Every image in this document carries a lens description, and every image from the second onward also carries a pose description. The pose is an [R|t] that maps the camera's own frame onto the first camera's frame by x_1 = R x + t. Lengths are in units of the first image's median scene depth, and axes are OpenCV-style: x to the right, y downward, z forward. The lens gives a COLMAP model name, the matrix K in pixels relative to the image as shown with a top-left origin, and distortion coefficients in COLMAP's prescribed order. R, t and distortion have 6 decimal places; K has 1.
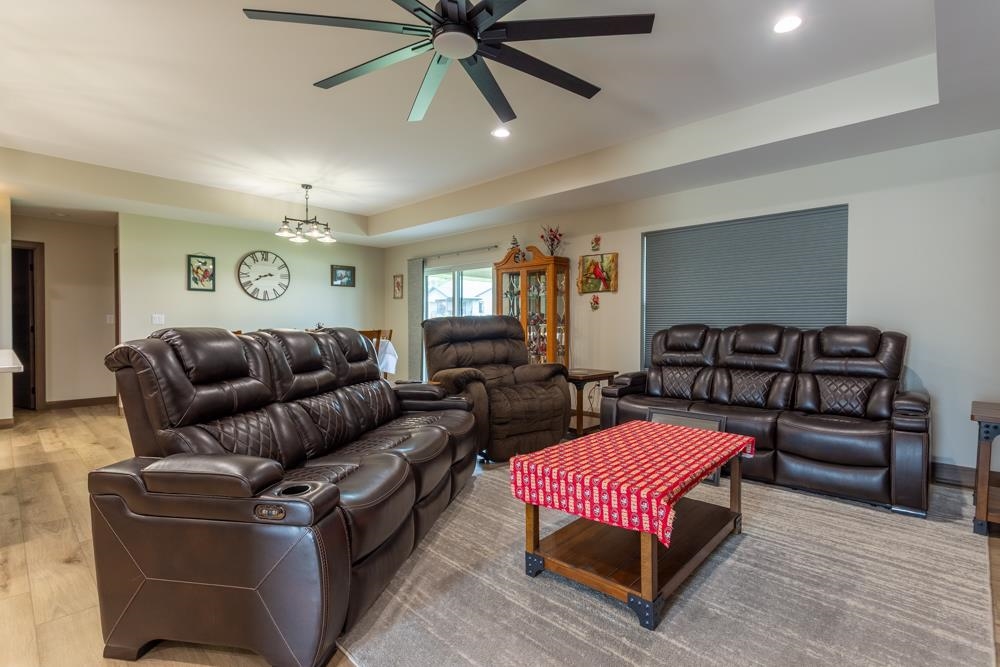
lens RADIAL K [[474.0, 0, 499.7], [0, 474.0, 332.0], [0, 0, 1]] dist [0.000056, -0.000250]
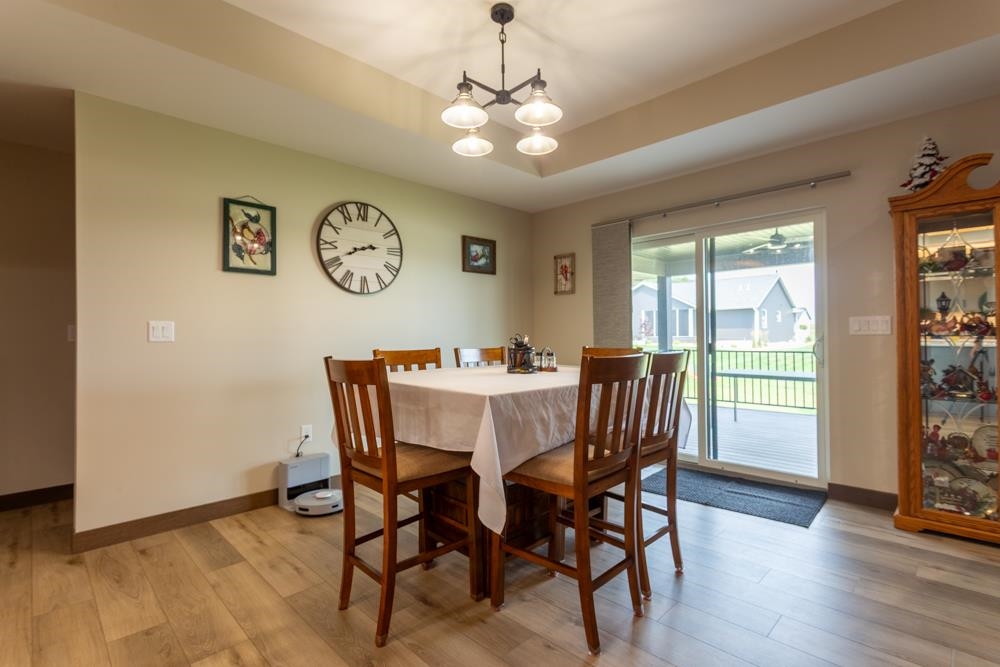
lens RADIAL K [[474.0, 0, 500.5], [0, 474.0, 332.4], [0, 0, 1]] dist [0.000056, -0.000250]
pose [[0.999268, -0.011500, -0.036481, -0.326939], [0.010569, 0.999616, -0.025627, -0.008767], [0.036762, 0.025222, 0.999006, 0.482083]]
